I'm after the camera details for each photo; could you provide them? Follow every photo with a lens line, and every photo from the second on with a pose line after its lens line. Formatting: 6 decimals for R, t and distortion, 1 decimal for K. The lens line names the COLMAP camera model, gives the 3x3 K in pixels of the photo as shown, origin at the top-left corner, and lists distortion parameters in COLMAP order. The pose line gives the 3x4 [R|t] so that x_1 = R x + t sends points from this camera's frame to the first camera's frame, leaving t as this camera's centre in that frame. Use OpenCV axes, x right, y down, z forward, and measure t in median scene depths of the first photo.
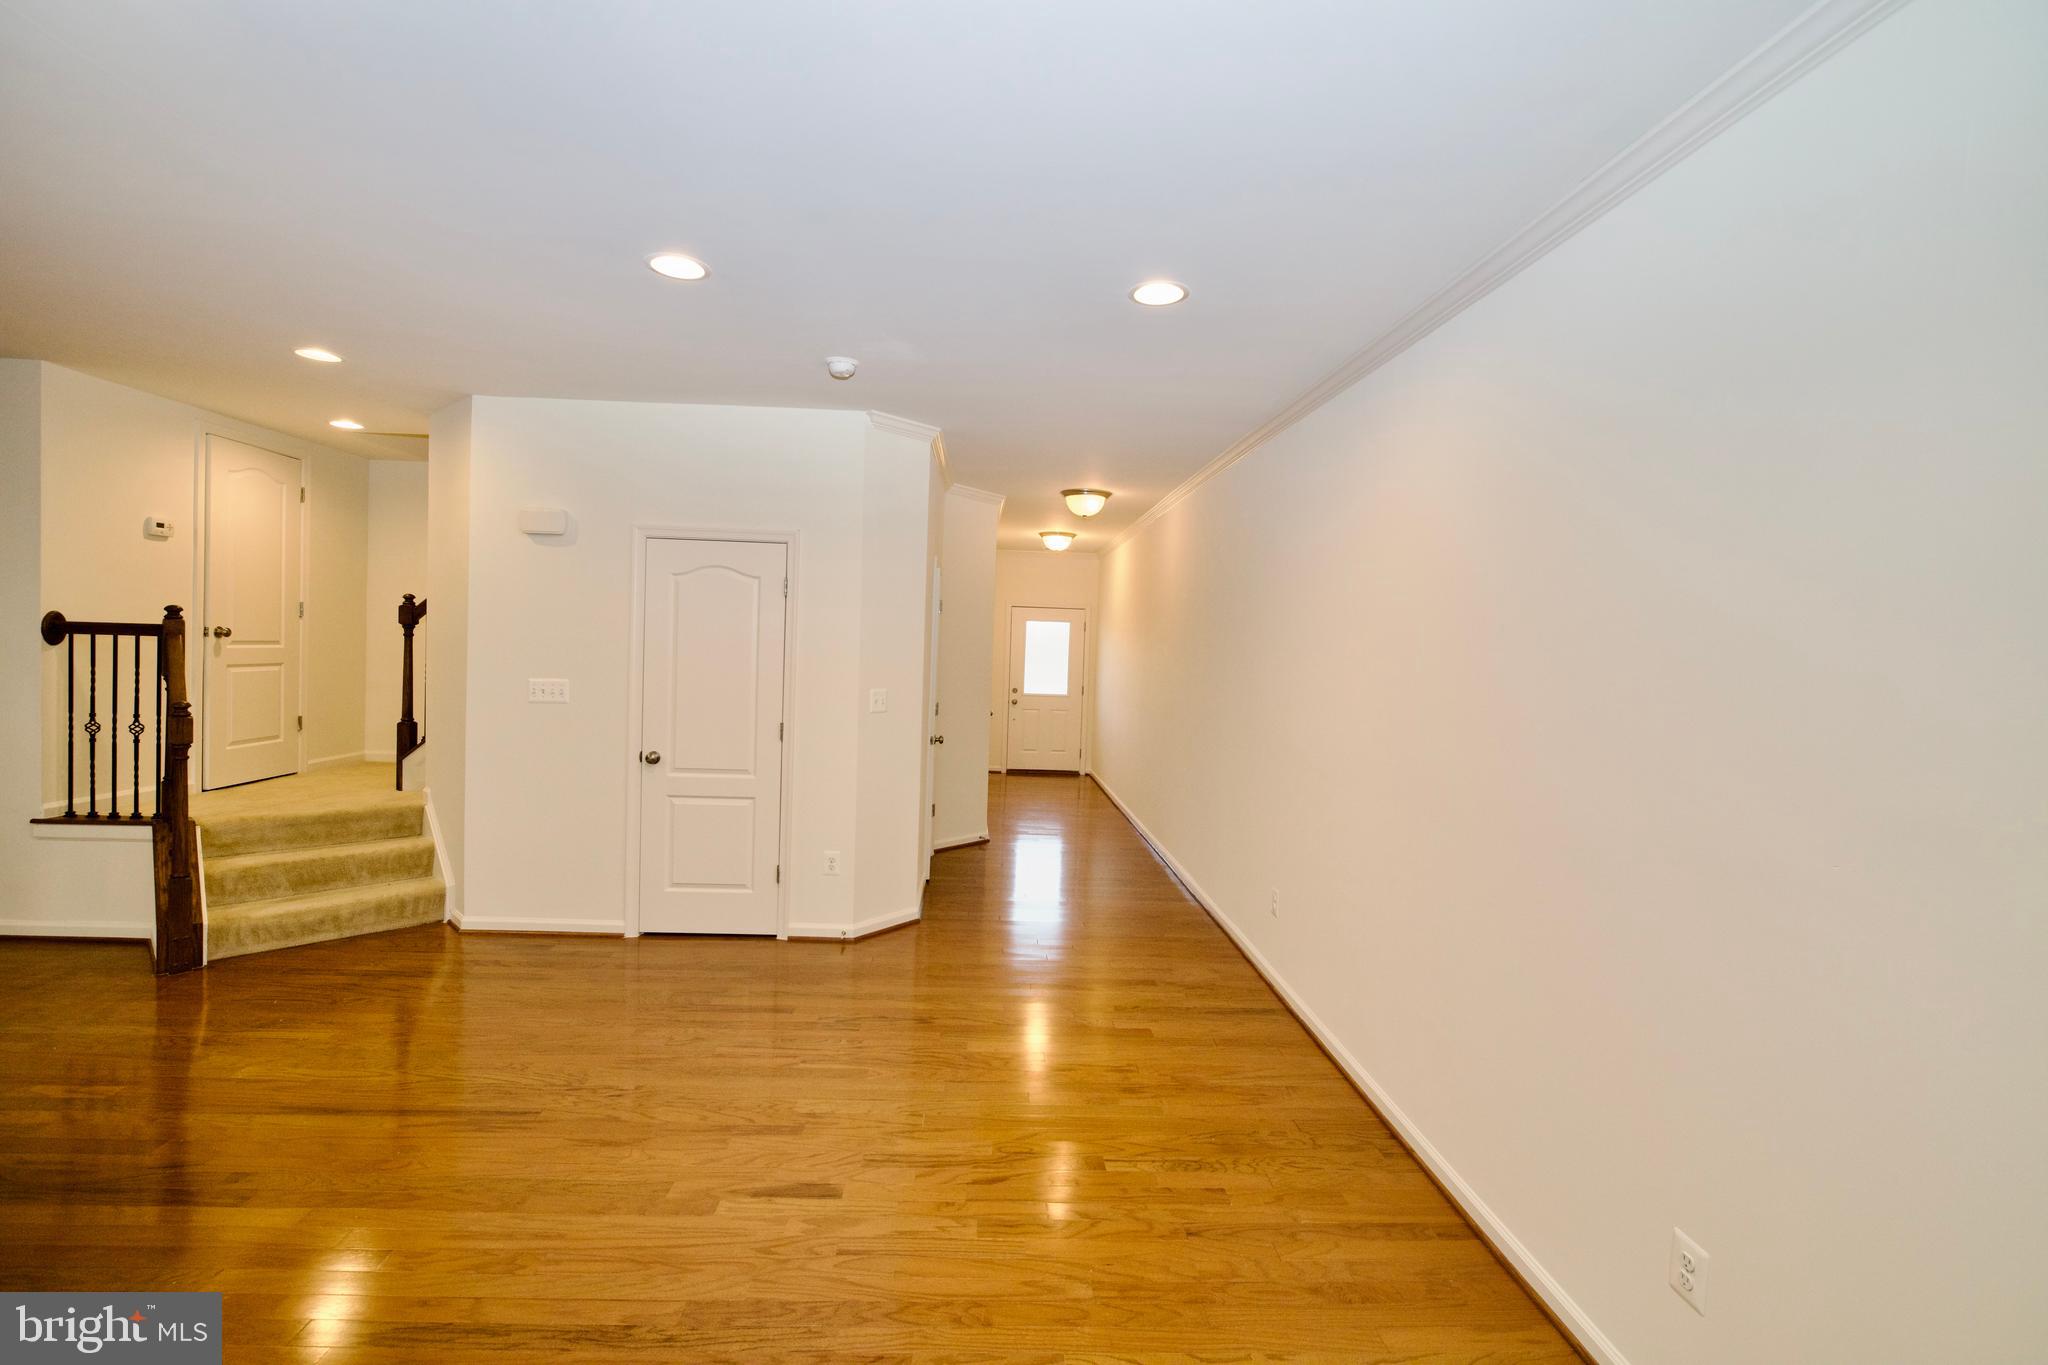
lens RADIAL K [[875.7, 0, 1022.8], [0, 875.7, 678.3], [0, 0, 1]] dist [-0.013206, 0.001222]
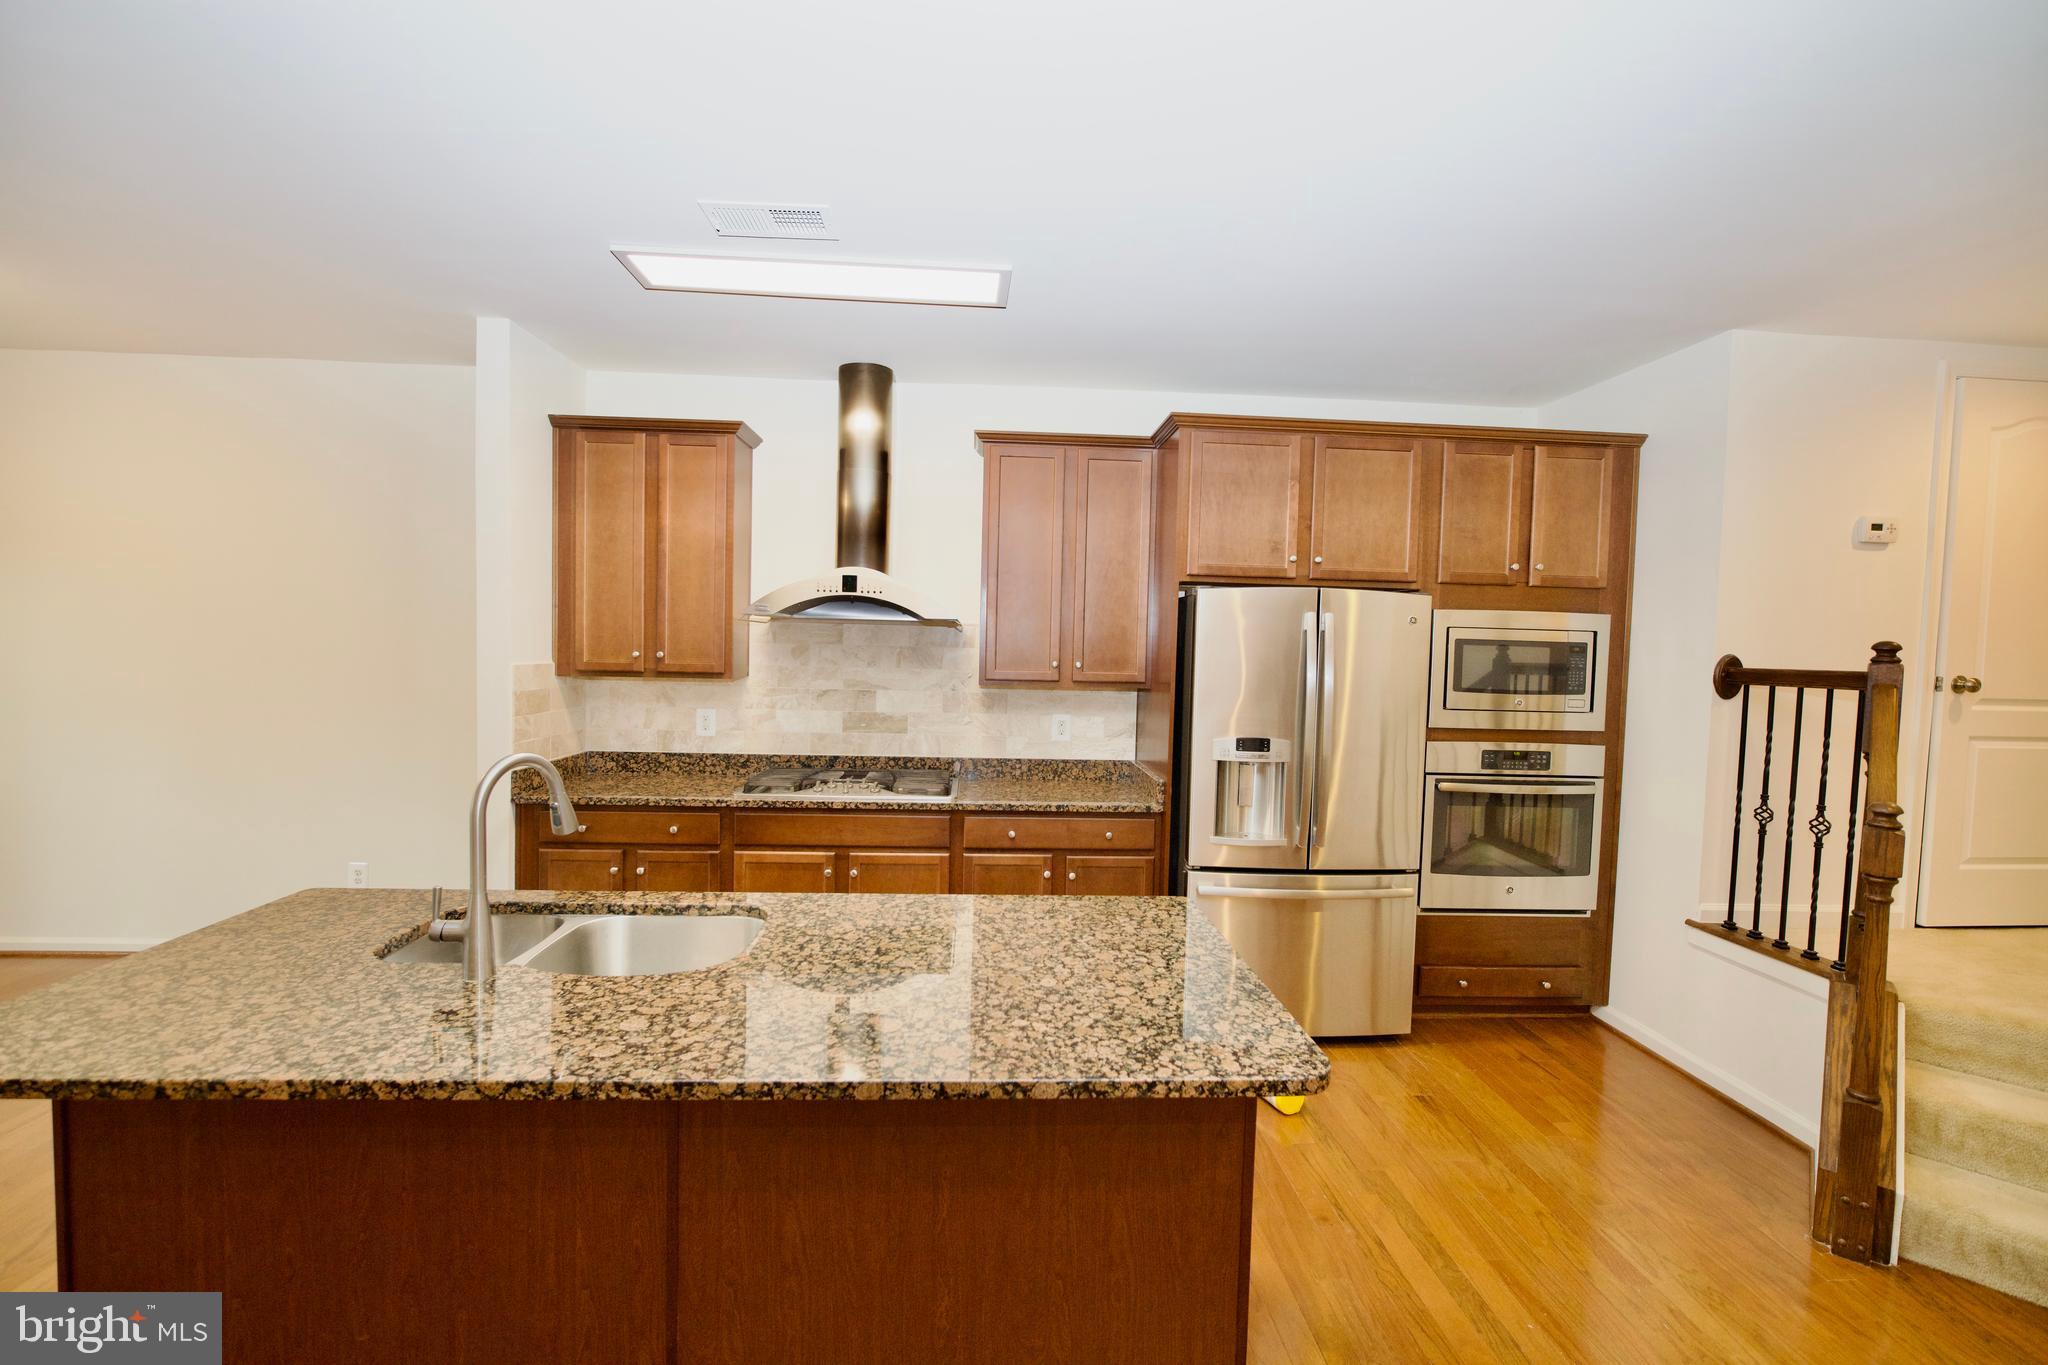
lens RADIAL K [[875.7, 0, 1022.8], [0, 875.7, 678.3], [0, 0, 1]] dist [-0.013206, 0.001222]
pose [[0.002751, 0.005568, -0.999981, -0.352237], [-0.062520, 0.998029, 0.005385, -0.021758], [0.998040, 0.062504, 0.003094, 0.370568]]
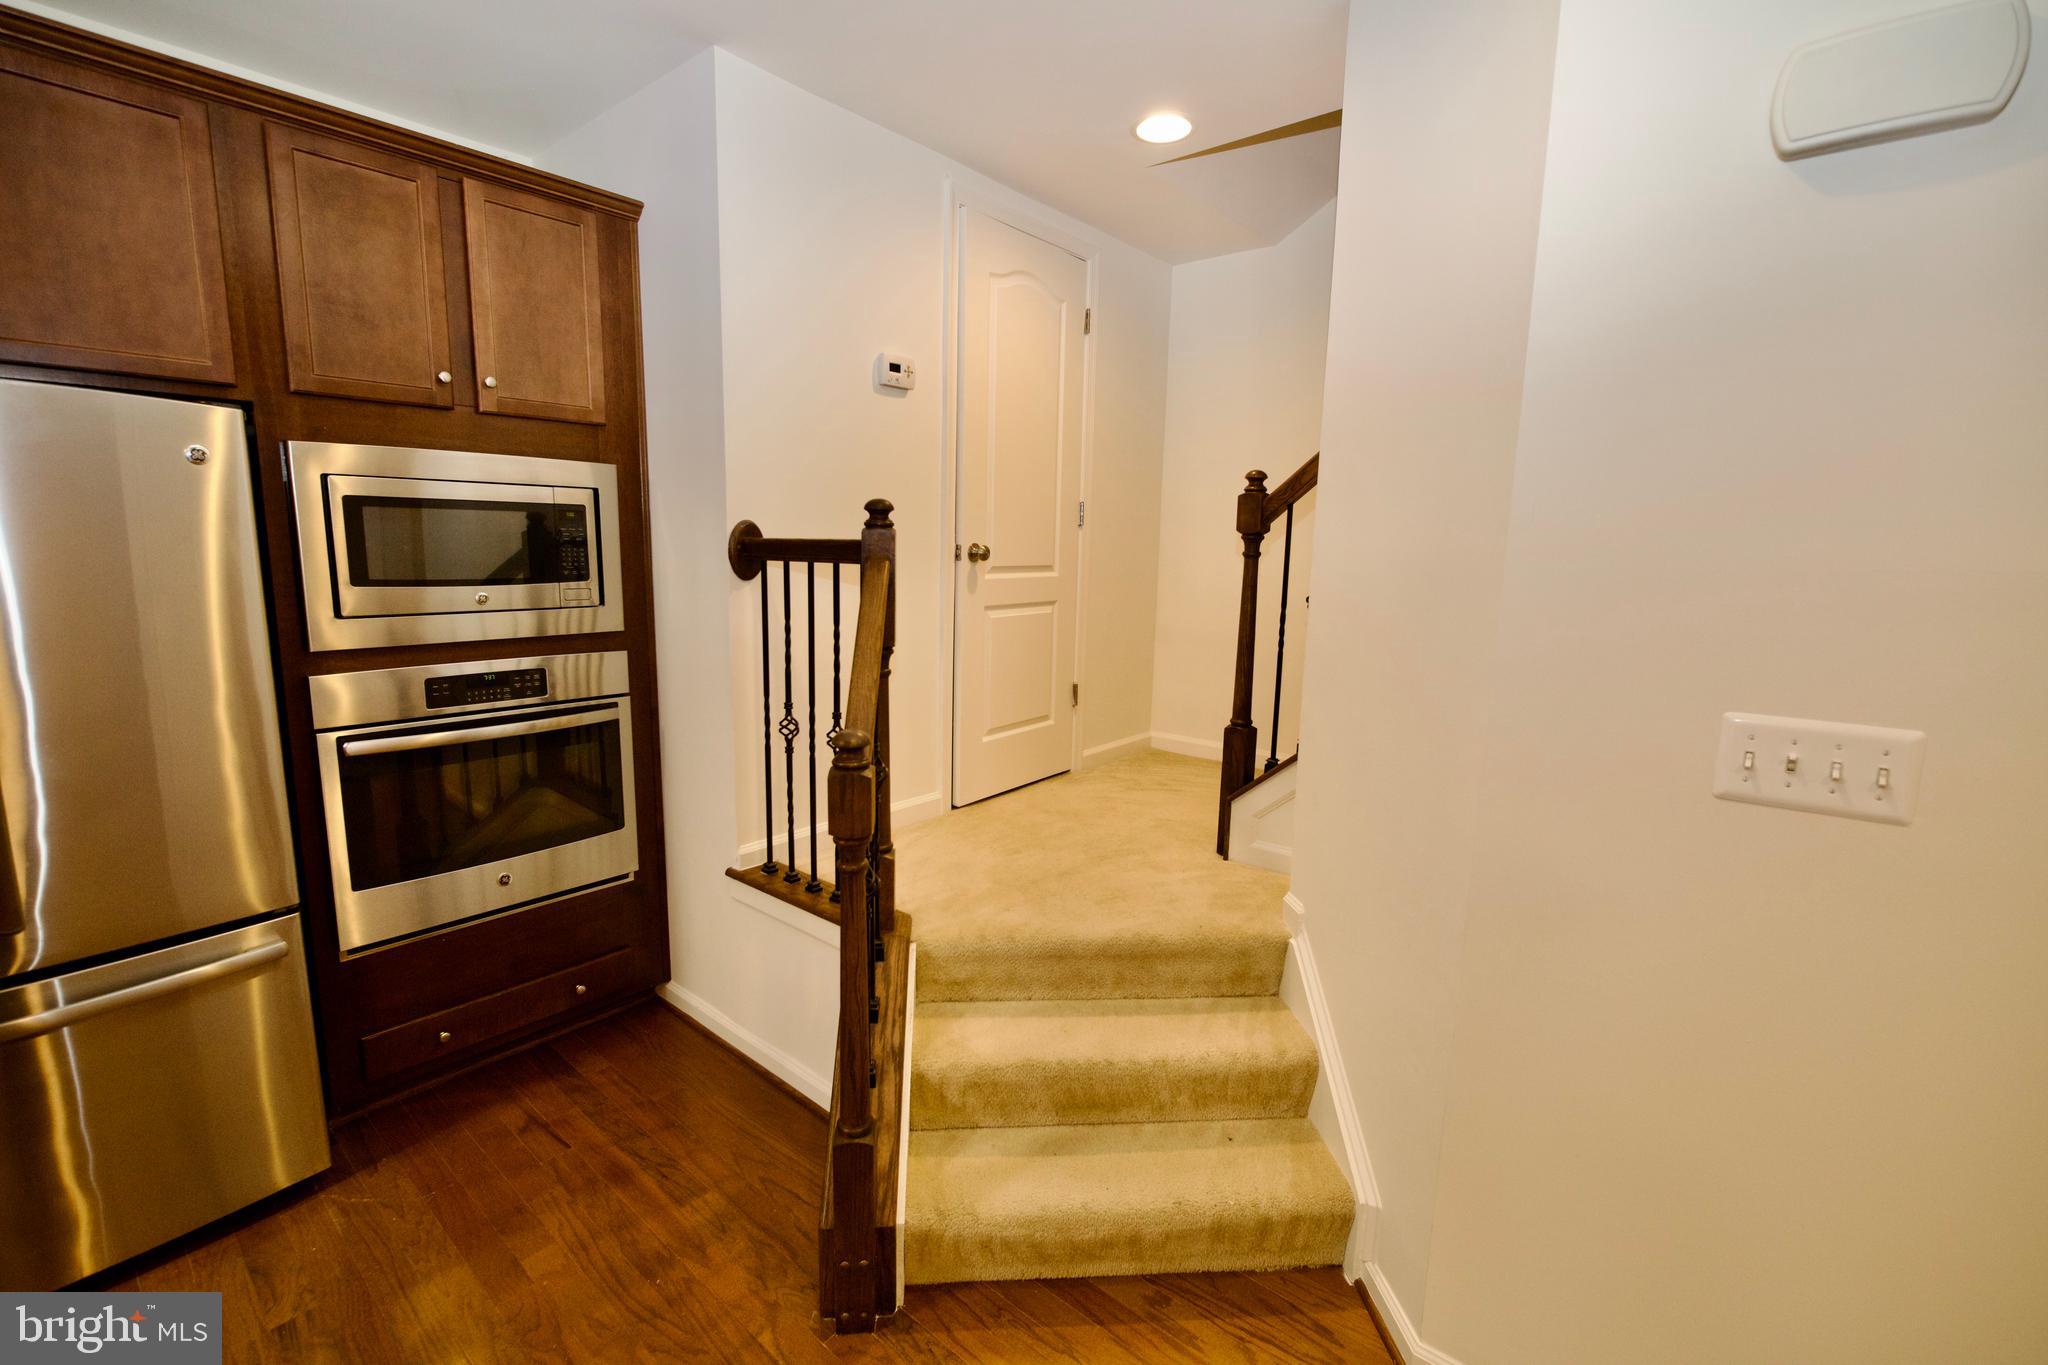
lens RADIAL K [[875.7, 0, 1022.8], [0, 875.7, 678.3], [0, 0, 1]] dist [-0.013206, 0.001222]
pose [[0.732012, 0.086078, -0.675832, -0.579468], [-0.018382, 0.994121, 0.106707, -0.038384], [0.681044, -0.065688, 0.729290, 0.685870]]
